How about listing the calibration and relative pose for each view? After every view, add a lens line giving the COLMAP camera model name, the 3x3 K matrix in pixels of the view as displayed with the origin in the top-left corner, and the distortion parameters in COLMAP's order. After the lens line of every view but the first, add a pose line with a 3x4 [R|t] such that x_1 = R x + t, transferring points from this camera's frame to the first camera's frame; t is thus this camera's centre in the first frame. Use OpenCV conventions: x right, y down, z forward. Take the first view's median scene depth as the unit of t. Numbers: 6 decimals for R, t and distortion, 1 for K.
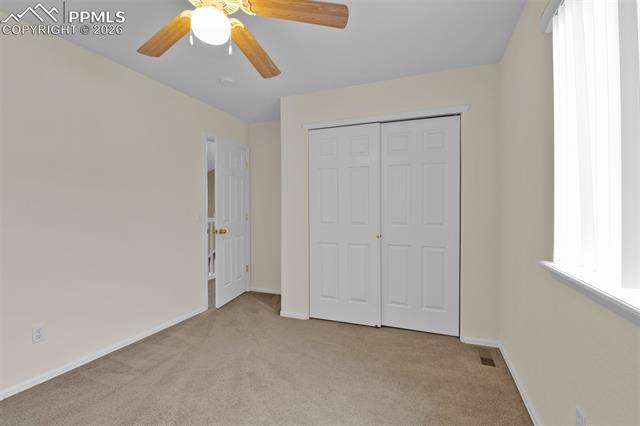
lens RADIAL K [[289.1, 0, 322.5], [0, 289.1, 213.9], [0, 0, 1]] dist [-0.011927, -0.001145]
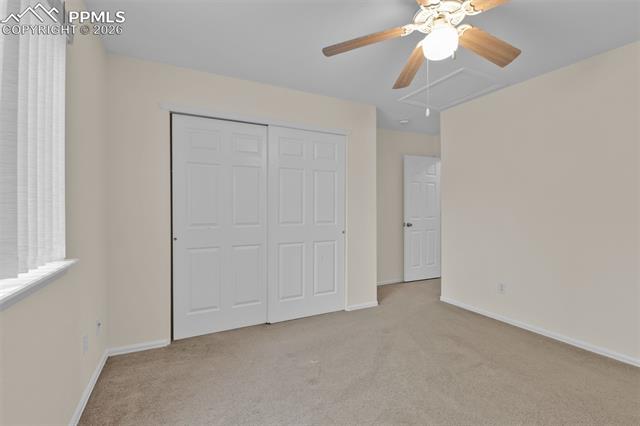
lens RADIAL K [[289.1, 0, 322.5], [0, 289.1, 213.9], [0, 0, 1]] dist [-0.011927, -0.001145]
pose [[0.708145, 0.000201, 0.706067, -0.339409], [0.003608, 0.999986, -0.003903, 0.006680], [-0.706057, 0.005312, 0.708135, 0.121275]]
